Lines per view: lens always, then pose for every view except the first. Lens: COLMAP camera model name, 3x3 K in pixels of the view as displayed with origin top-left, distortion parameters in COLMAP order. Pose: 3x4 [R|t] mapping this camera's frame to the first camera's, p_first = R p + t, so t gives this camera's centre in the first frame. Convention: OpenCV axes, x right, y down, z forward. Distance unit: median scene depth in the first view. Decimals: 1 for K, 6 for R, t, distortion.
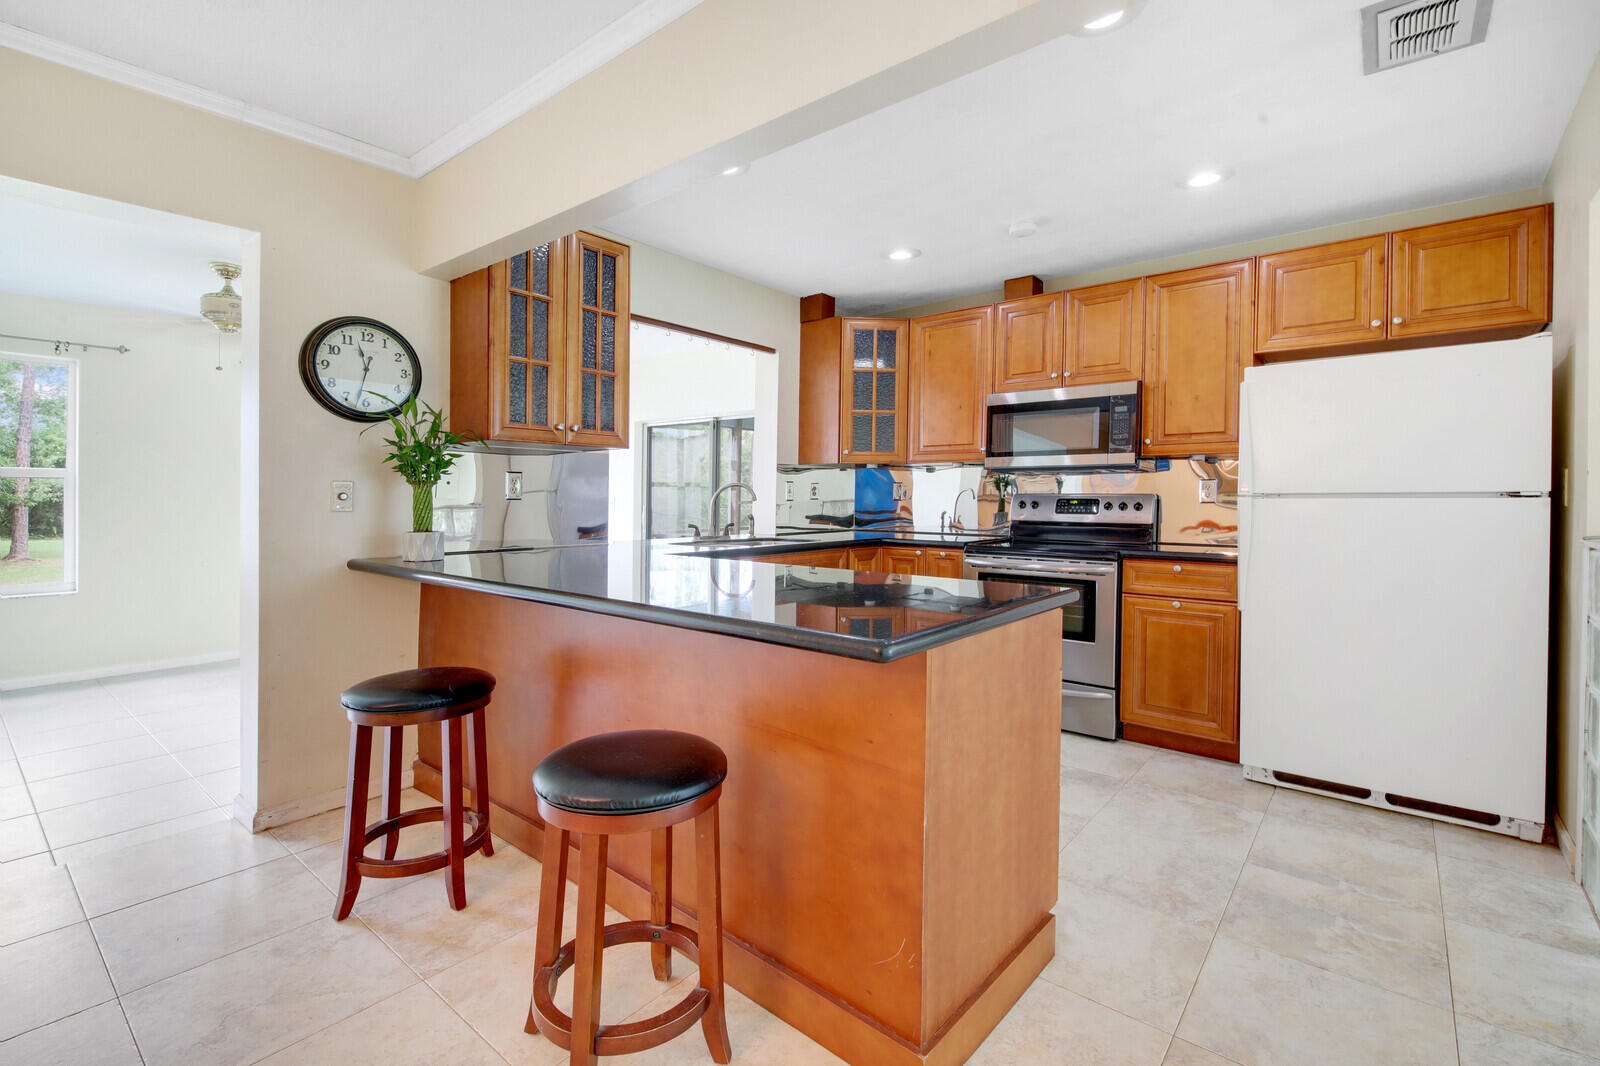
lens RADIAL K [[724.5, 0, 819.9], [0, 724.5, 507.1], [0, 0, 1]] dist [-0.011545, 0.002330]
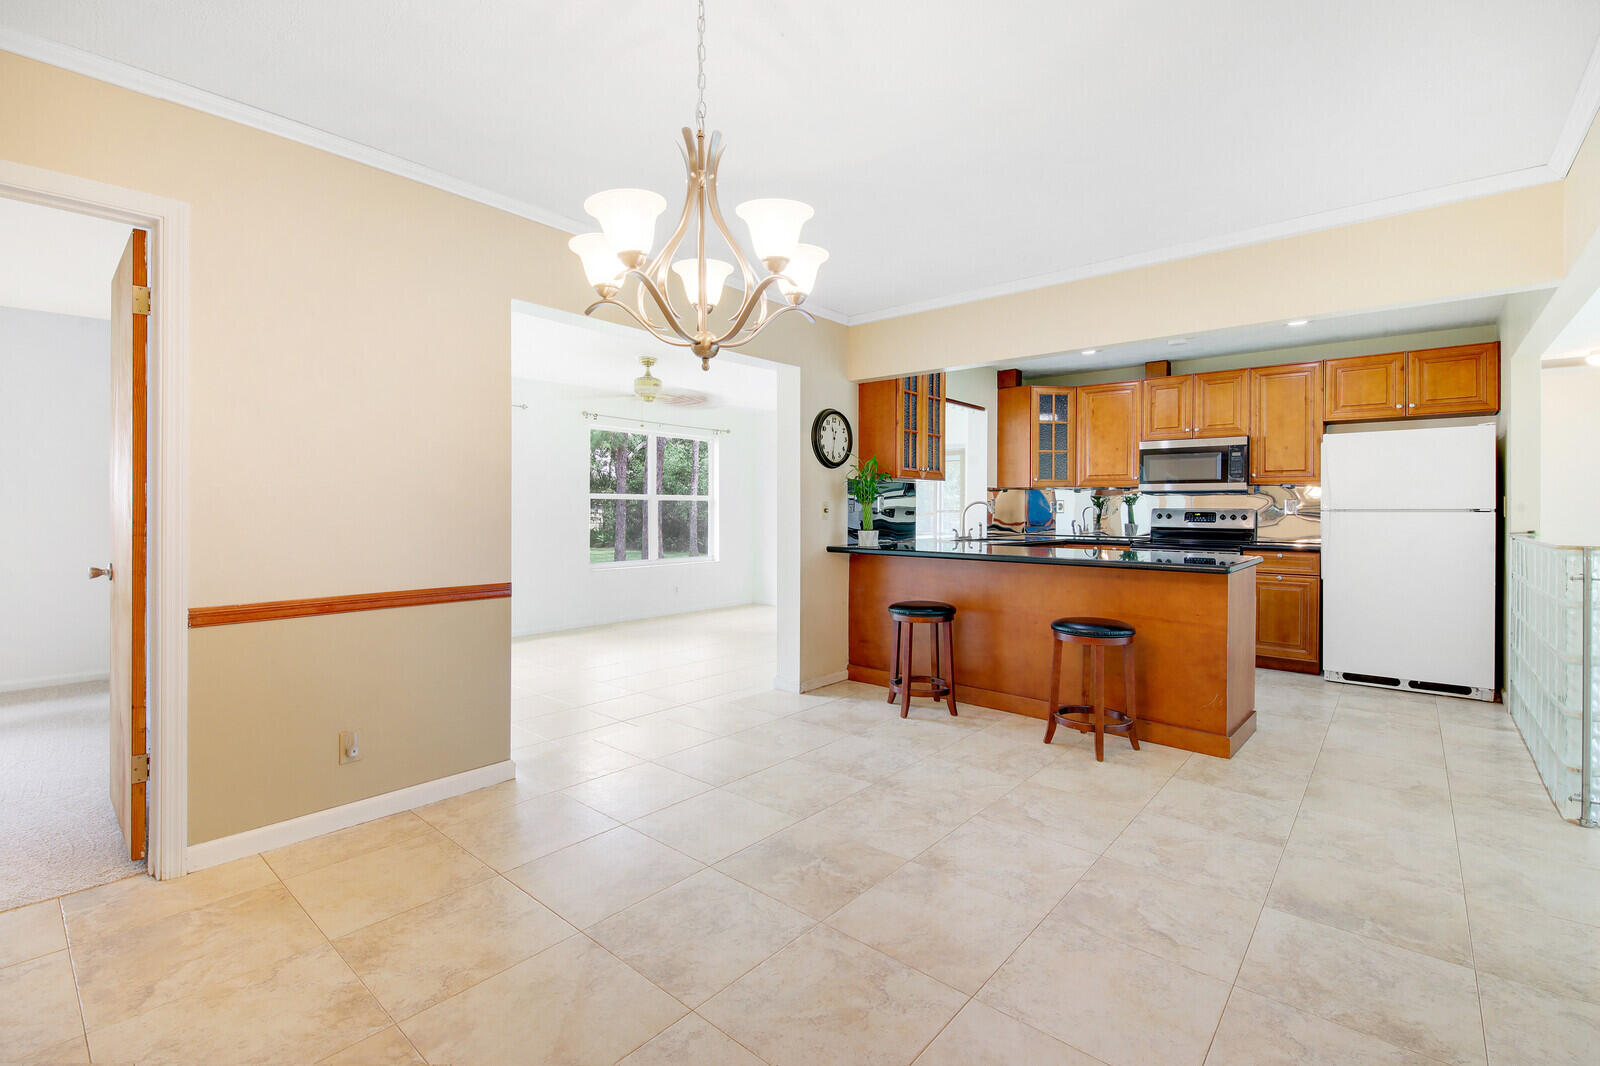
lens RADIAL K [[724.5, 0, 854.1], [0, 724.5, 502.8], [0, 0, 1]] dist [-0.011545, 0.002330]
pose [[0.999915, 0.000309, 0.013063, -0.444078], [-0.000057, 0.999814, -0.019283, -0.001875], [-0.013066, 0.019281, 0.999729, -0.561663]]
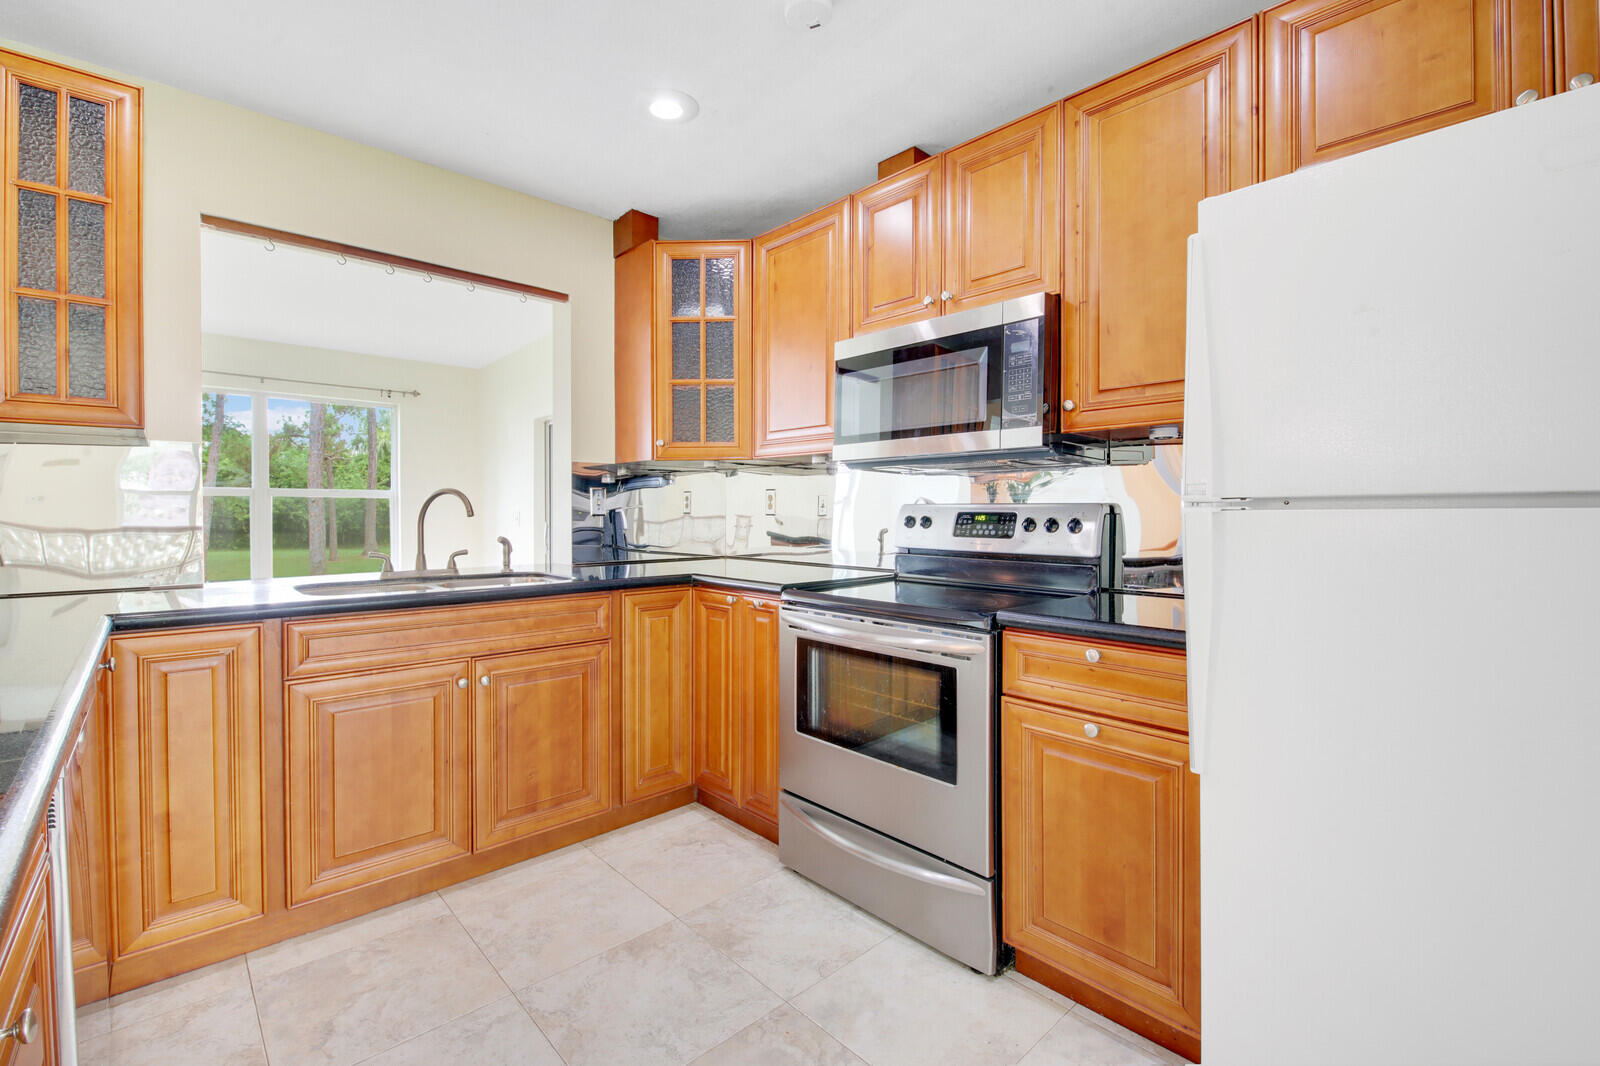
lens RADIAL K [[724.5, 0, 835.5], [0, 724.5, 507.1], [0, 0, 1]] dist [-0.011545, 0.002330]
pose [[0.993373, -0.003160, -0.114893, 0.357167], [0.000976, 0.999818, -0.019057, -0.005092], [0.114932, 0.018819, 0.993195, 0.467767]]
